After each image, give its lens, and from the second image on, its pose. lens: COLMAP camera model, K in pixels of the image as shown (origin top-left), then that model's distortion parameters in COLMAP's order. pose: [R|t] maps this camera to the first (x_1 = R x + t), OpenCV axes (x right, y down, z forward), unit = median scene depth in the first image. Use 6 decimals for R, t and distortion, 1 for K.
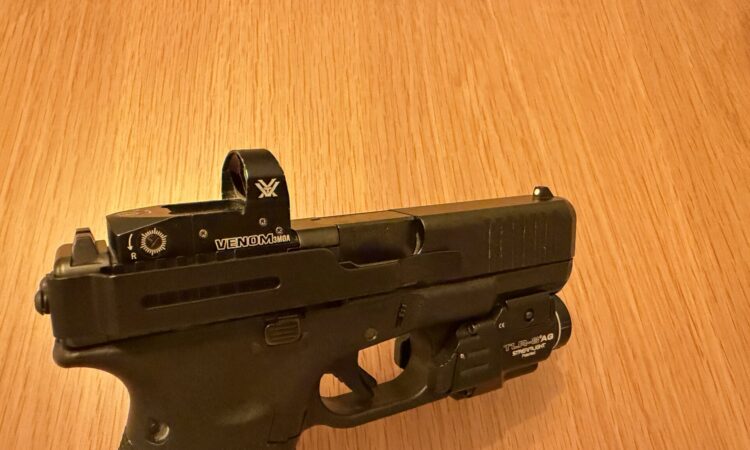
lens RADIAL K [[533.6, 0, 373.8], [0, 533.6, 224.2], [0, 0, 1]] dist [0.006659, -0.028482]
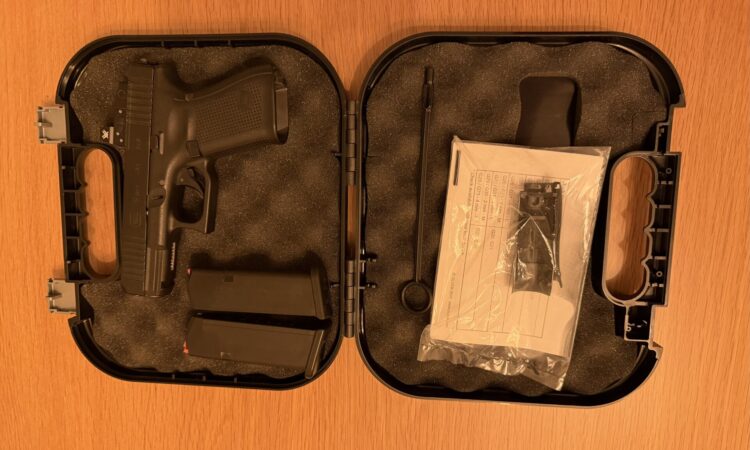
lens RADIAL K [[533.6, 0, 373.3], [0, 533.6, 227.9], [0, 0, 1]] dist [0.006659, -0.028482]
pose [[-0.996660, -0.080946, 0.010836, 0.333799], [0.081203, -0.968084, 0.237105, -0.160513], [-0.008703, 0.237193, 0.971424, -0.524379]]
